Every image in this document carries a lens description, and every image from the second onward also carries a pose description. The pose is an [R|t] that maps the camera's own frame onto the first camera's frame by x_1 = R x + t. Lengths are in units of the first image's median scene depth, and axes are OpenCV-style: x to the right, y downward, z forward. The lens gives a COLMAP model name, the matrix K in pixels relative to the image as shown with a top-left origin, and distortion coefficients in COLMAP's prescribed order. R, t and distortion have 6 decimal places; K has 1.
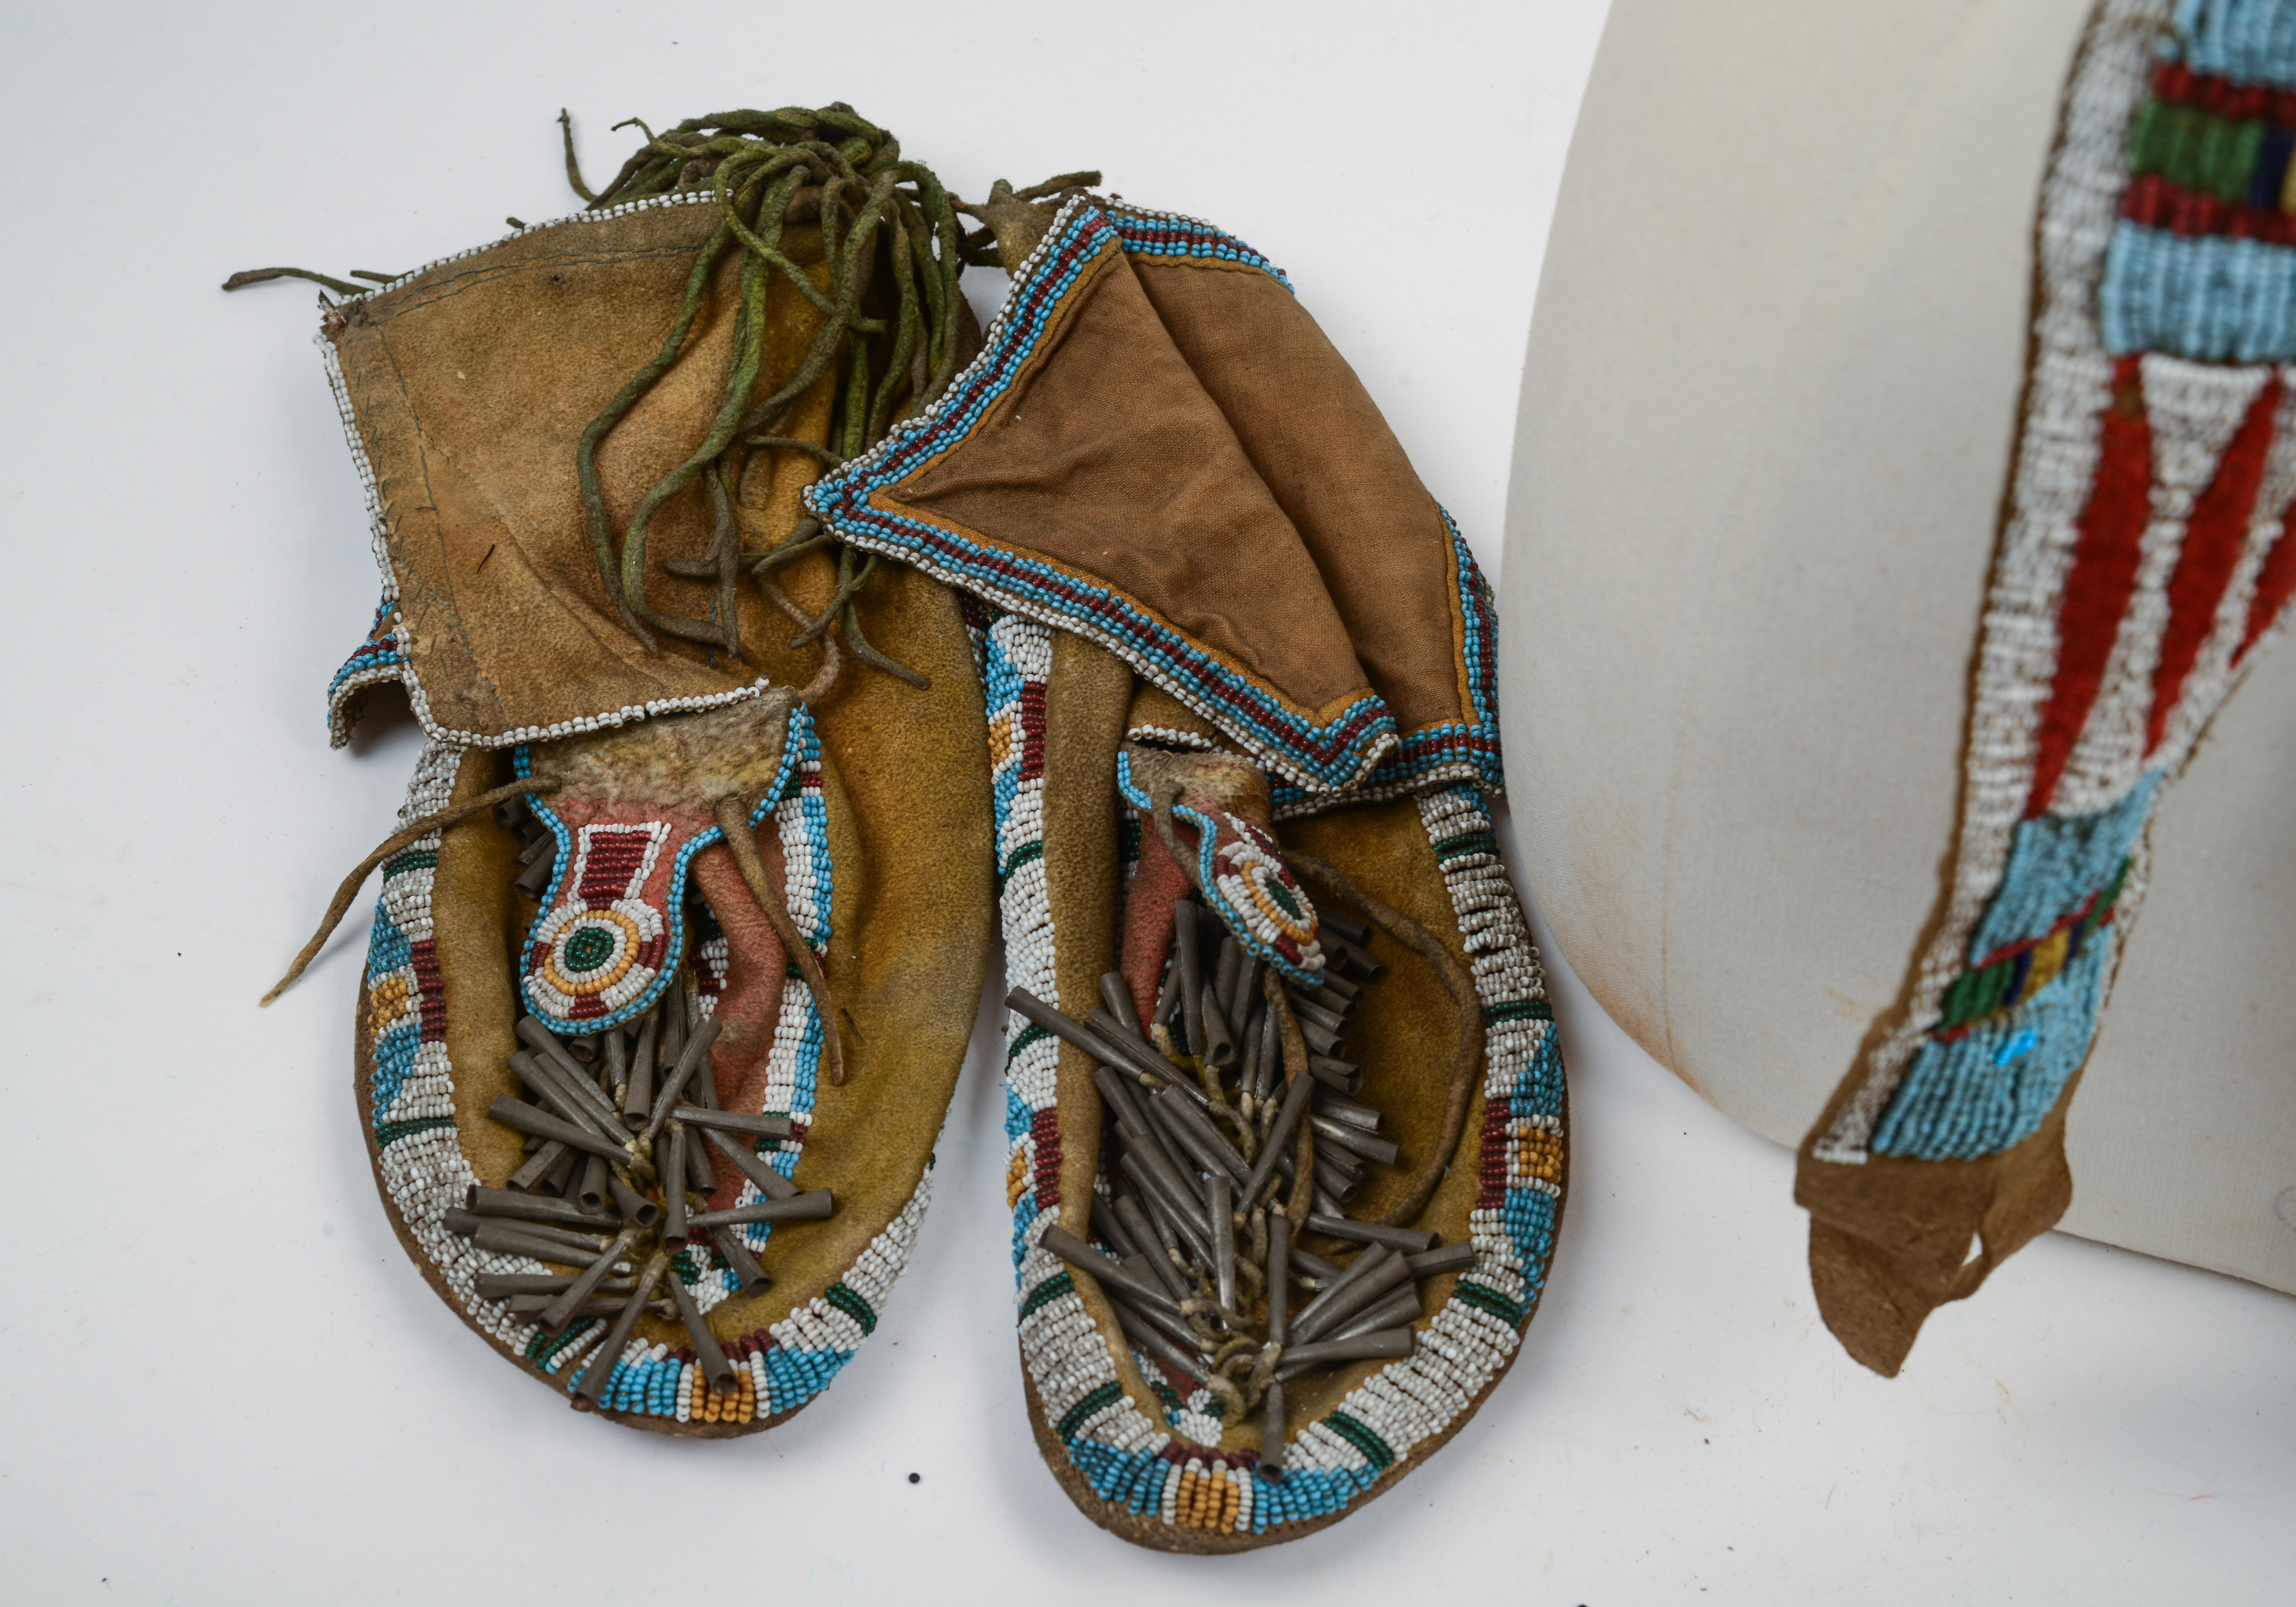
lens RADIAL K [[4584.0, 0, 1166.9], [0, 4584.0, 810.7], [0, 0, 1]] dist [0.186060, 0.000000]
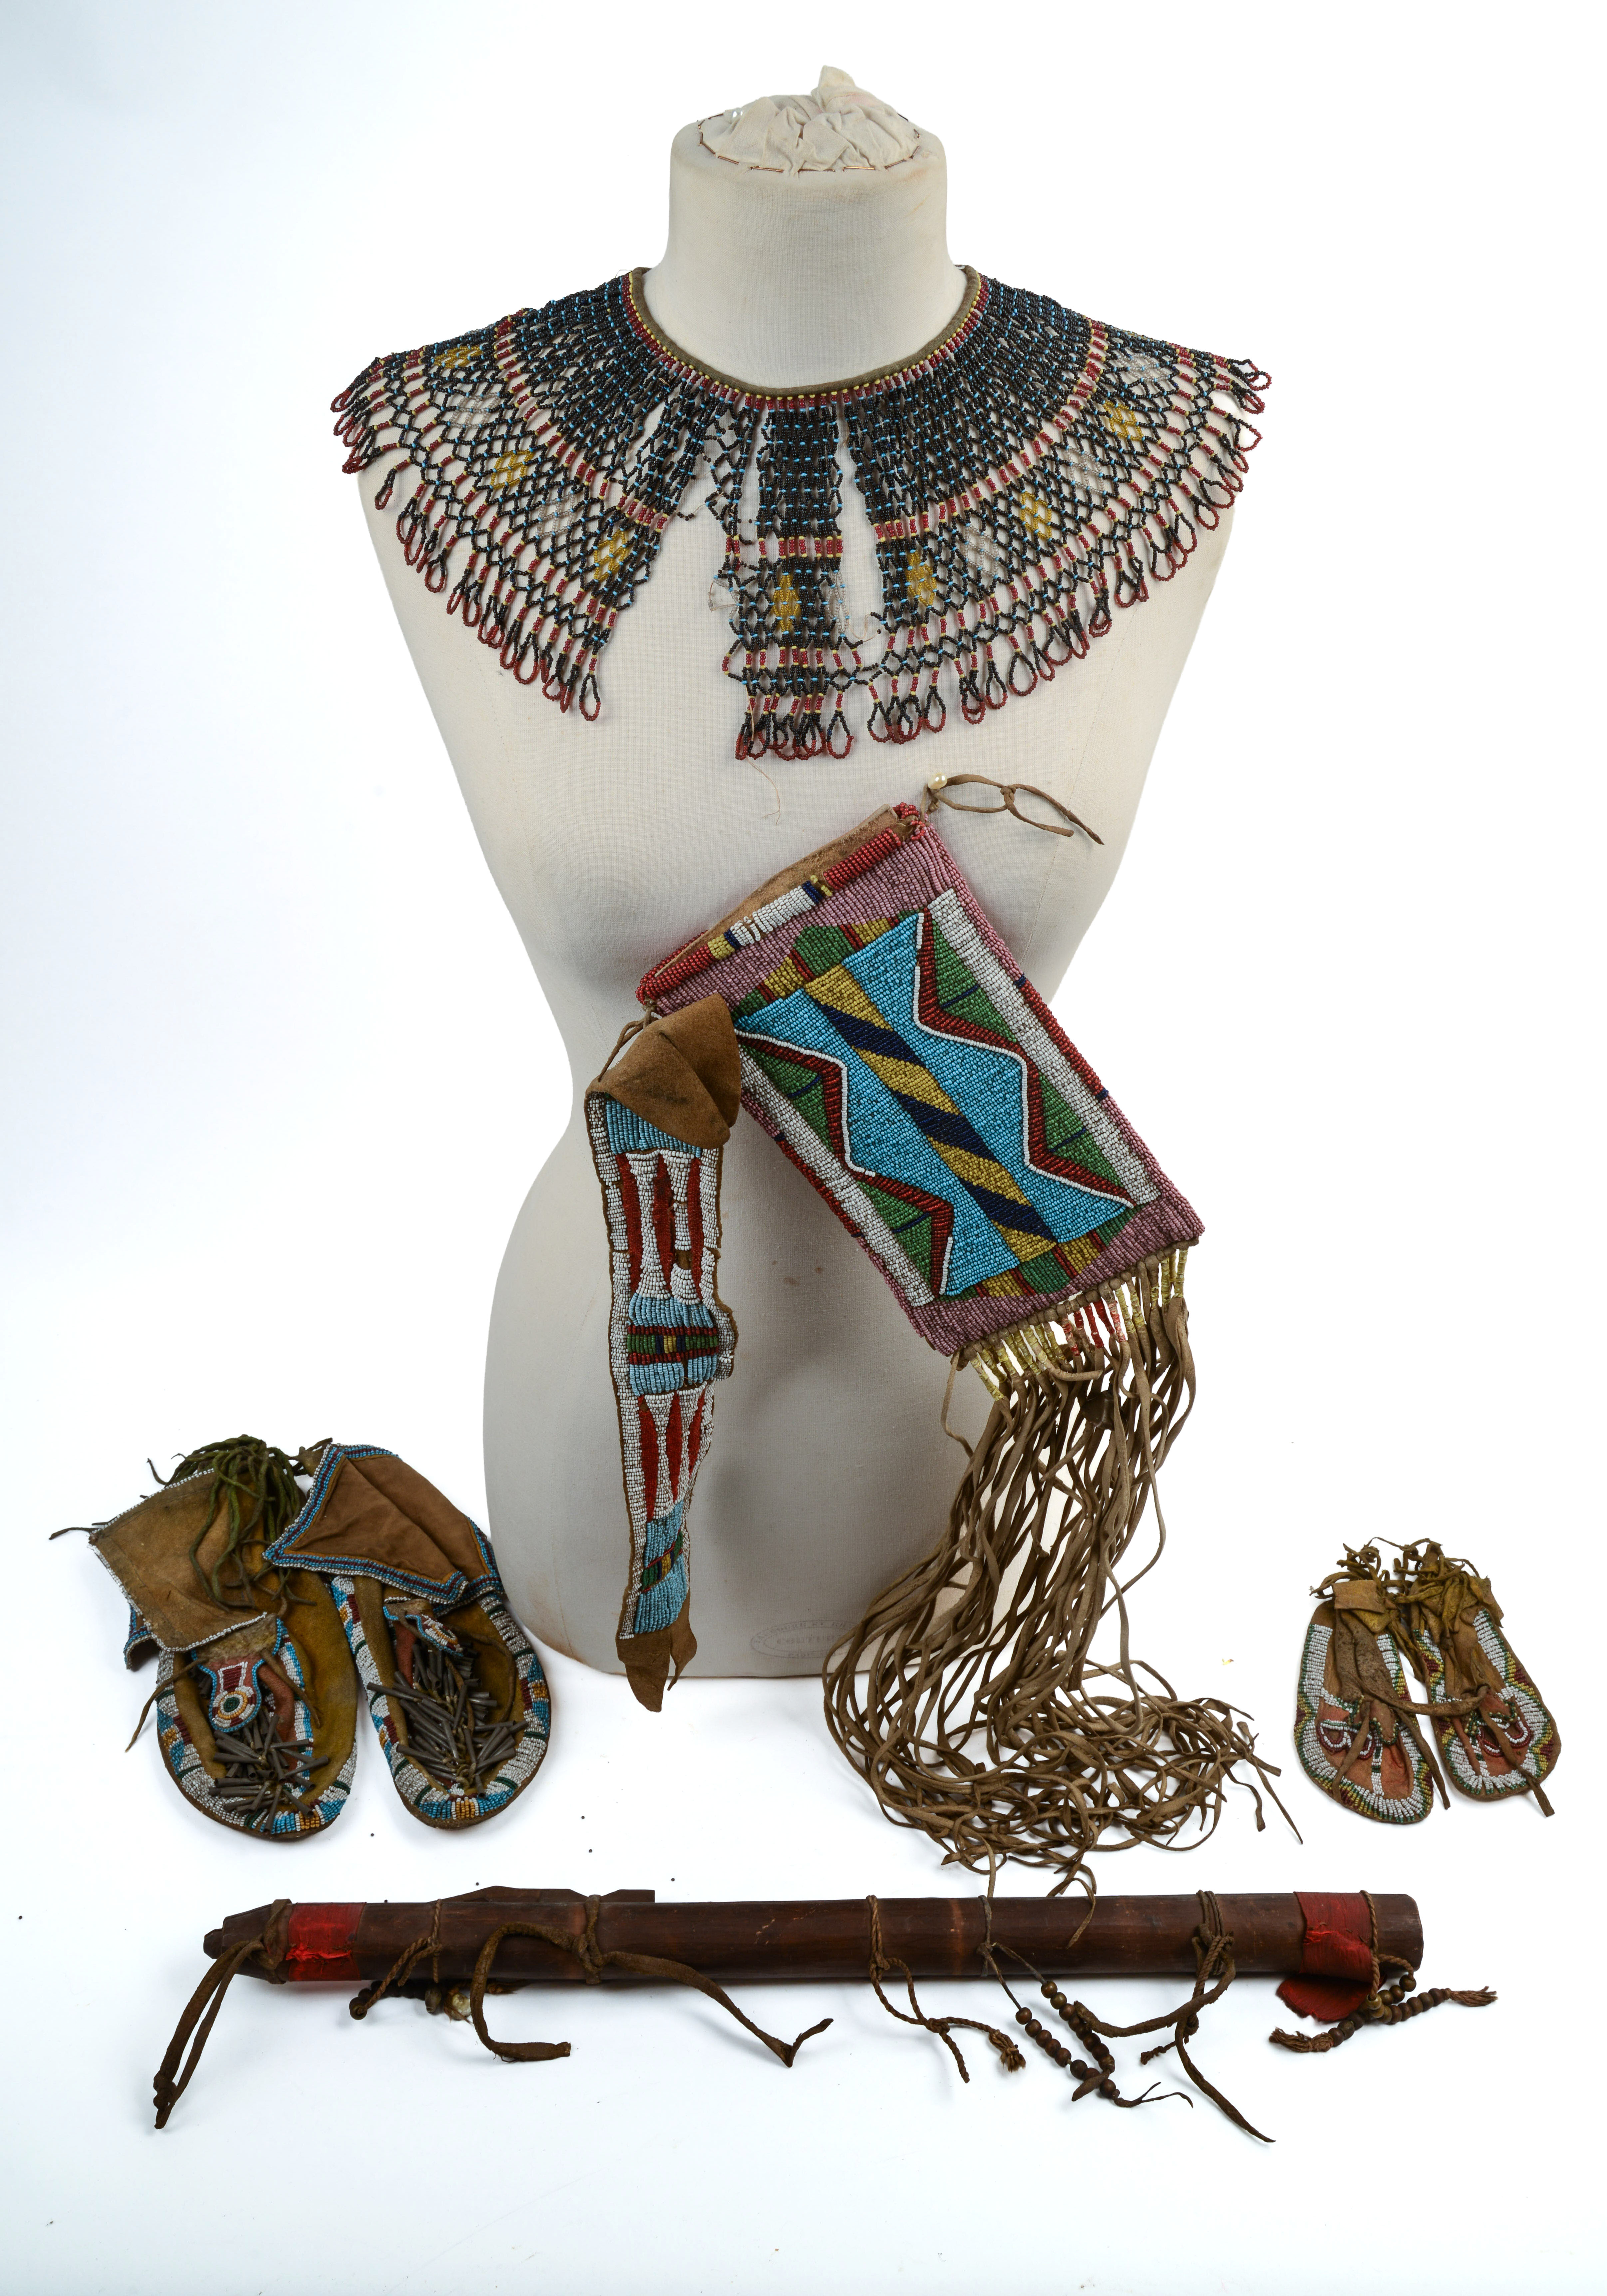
lens RADIAL K [[2330.4, 0, 826.9], [0, 2330.4, 1039.4], [0, 0, 1]] dist [-0.058169, 0.000000]
pose [[0.943422, -0.172116, 0.283428, -0.108927], [0.251741, 0.928095, -0.274349, 0.141852], [-0.215828, 0.330177, 0.918913, -0.679786]]
